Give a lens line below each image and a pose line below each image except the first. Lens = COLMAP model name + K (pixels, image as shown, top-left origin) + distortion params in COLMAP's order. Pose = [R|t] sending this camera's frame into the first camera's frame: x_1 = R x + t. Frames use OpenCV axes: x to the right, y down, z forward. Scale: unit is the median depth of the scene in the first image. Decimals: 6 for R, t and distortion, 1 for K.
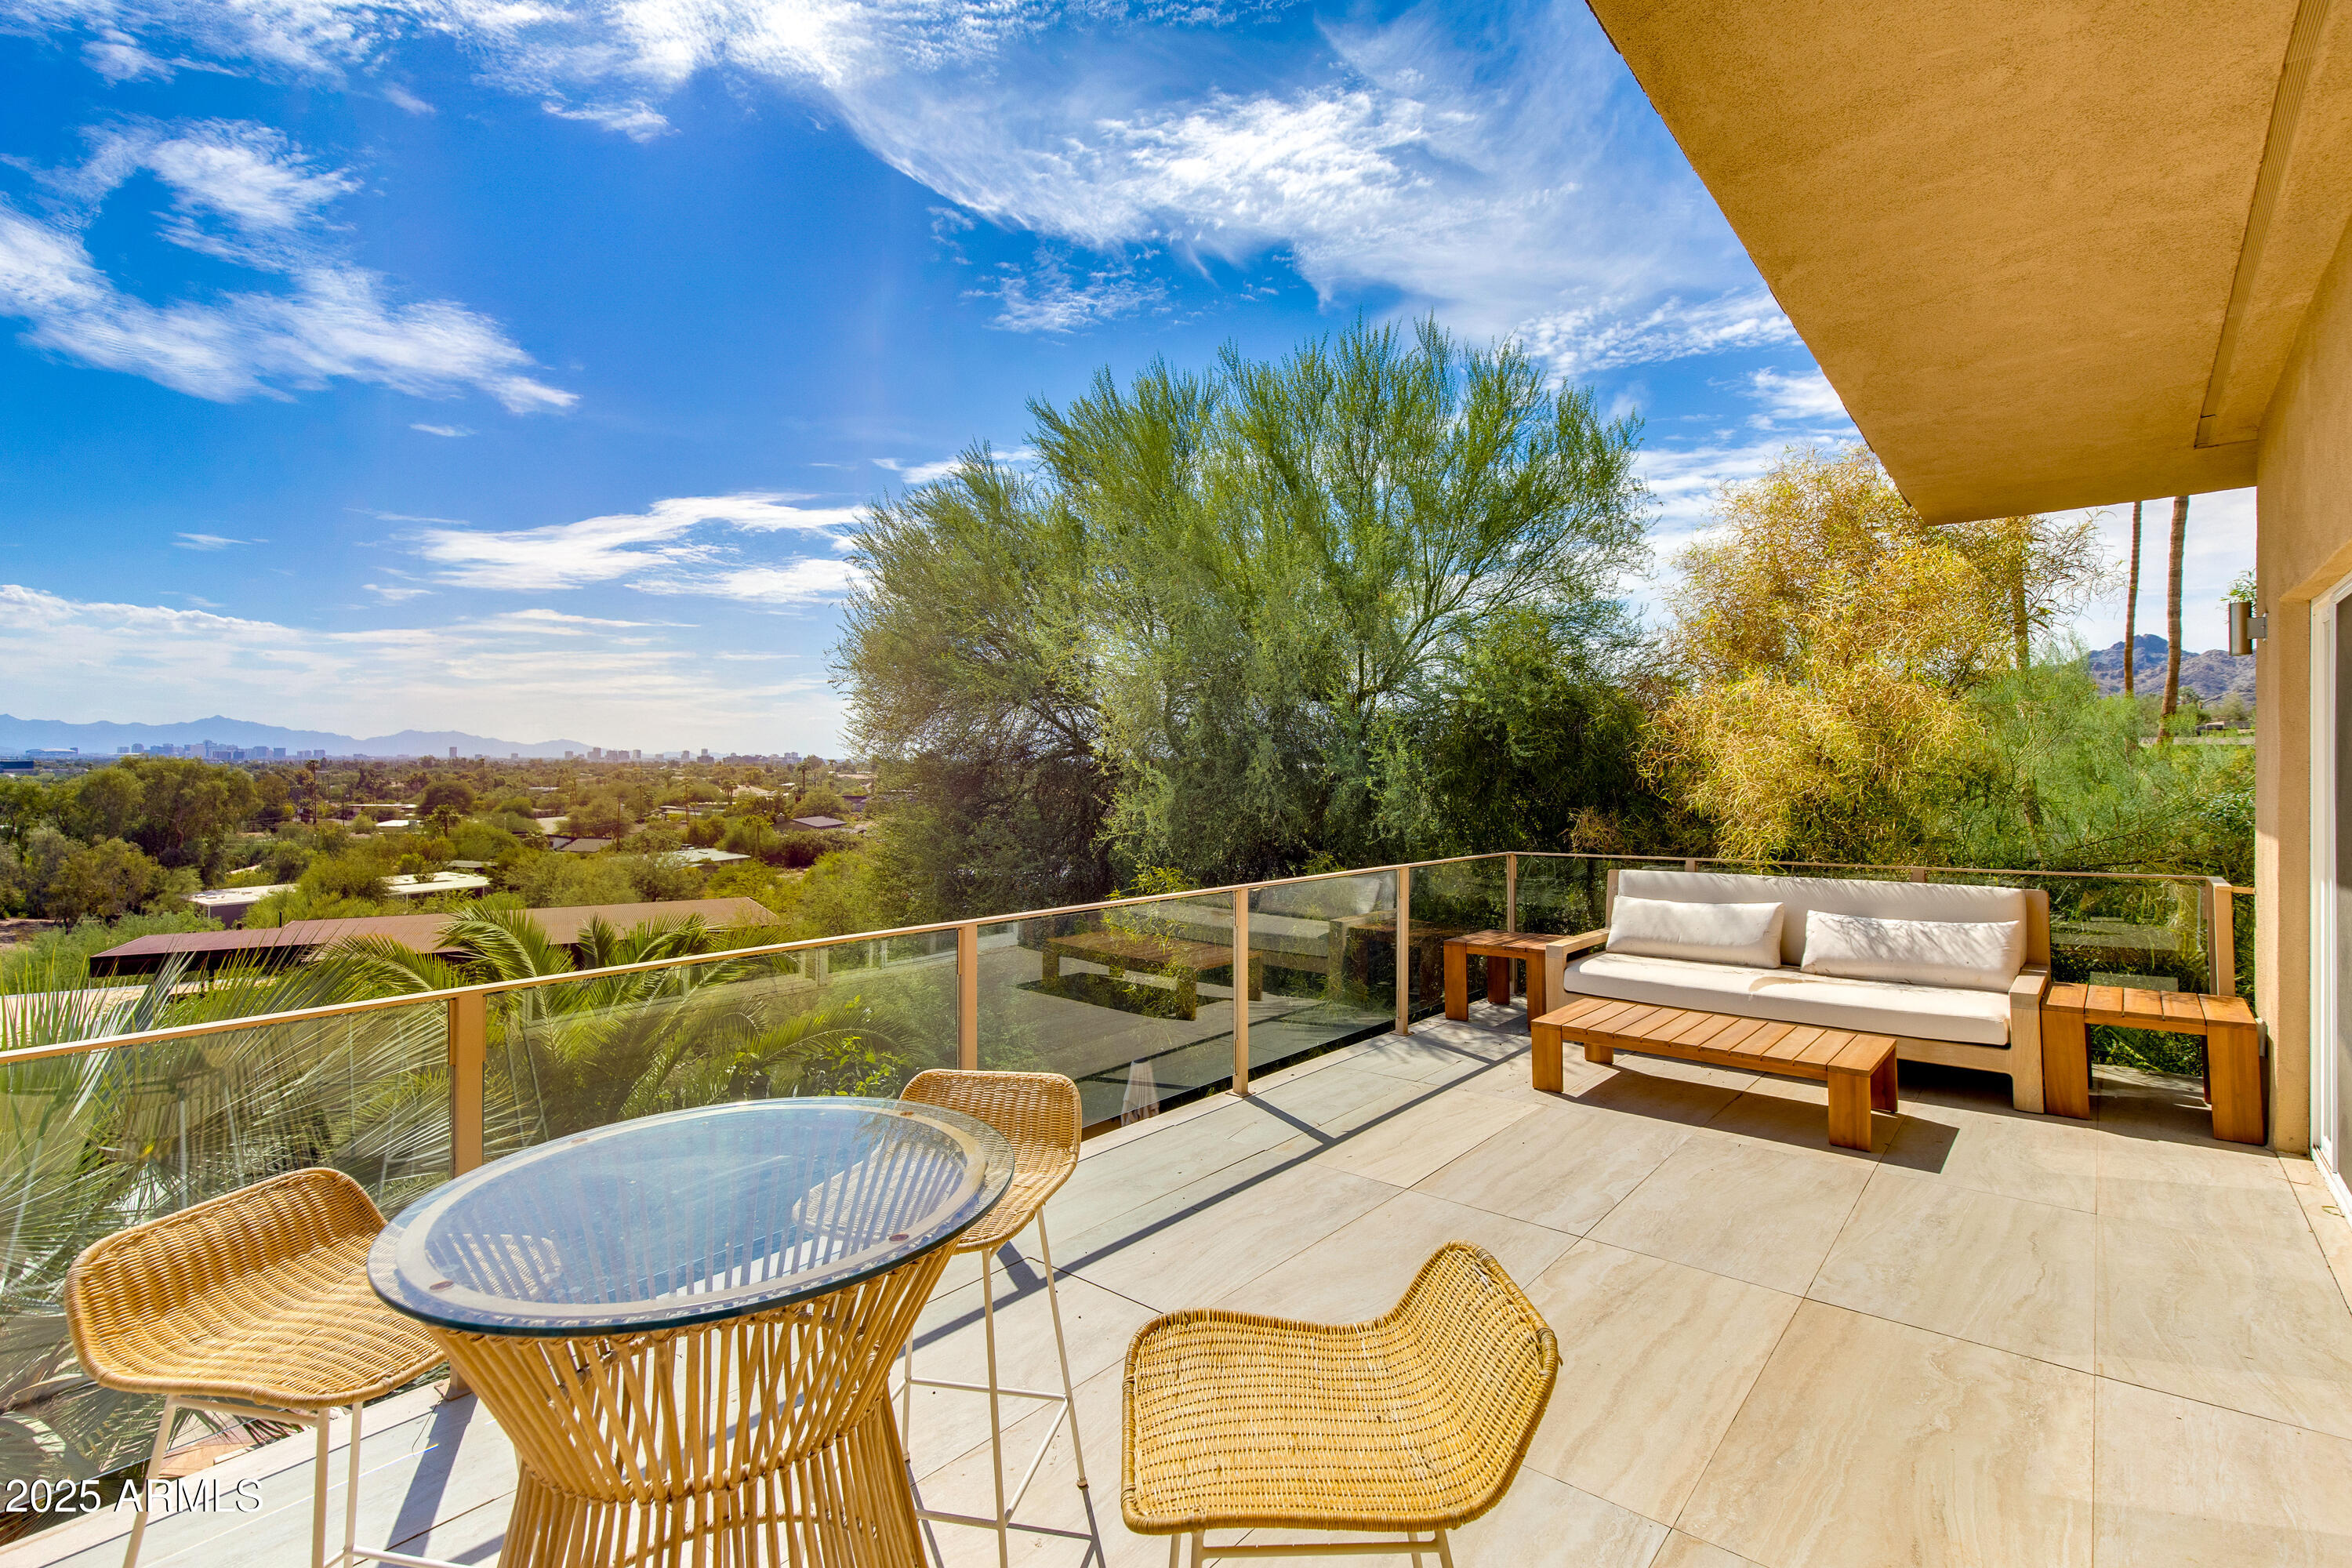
lens RADIAL K [[1210.5, 0, 1179.9], [0, 1210.5, 742.3], [0, 0, 1]] dist [-0.001049, -0.001111]
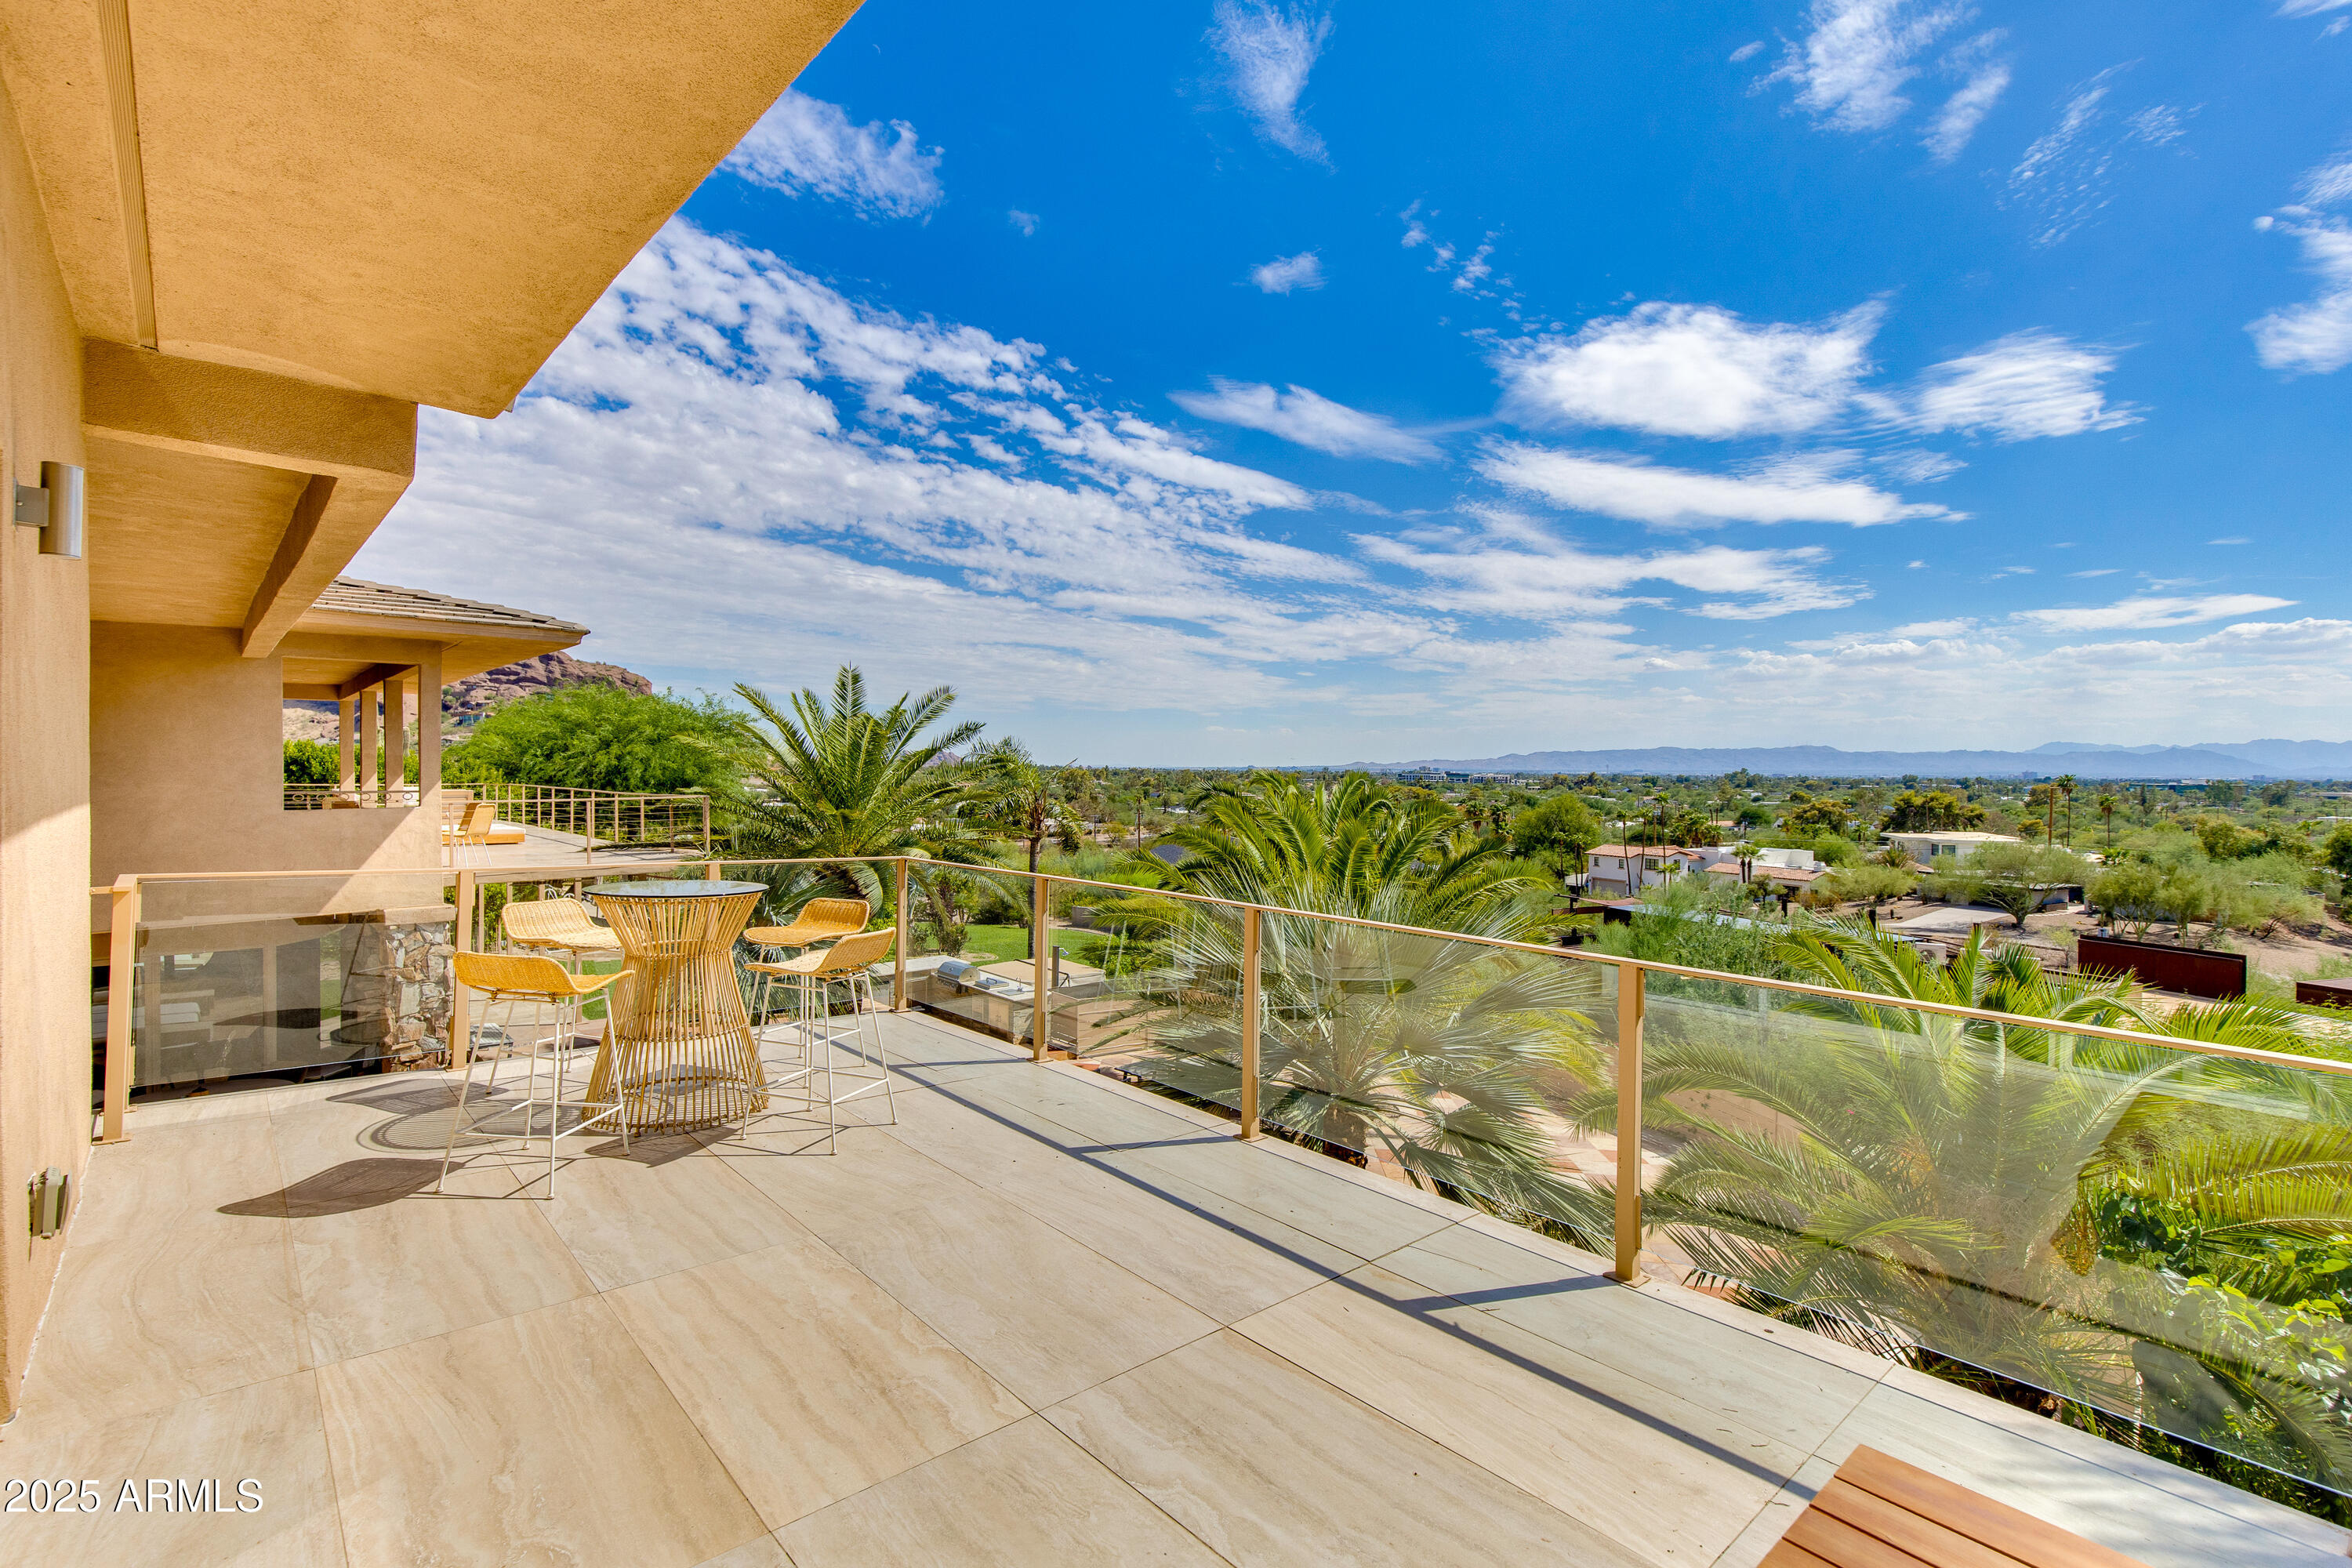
lens RADIAL K [[1075.4, 0, 1176.0], [0, 1075.4, 784.0], [0, 0, 1]] dist [0.000679, 0.000383]
pose [[-0.186704, 0.009977, -0.982366, 0.897756], [0.006958, 0.999937, 0.008833, 0.002459], [0.982392, -0.005186, -0.186761, 1.109154]]
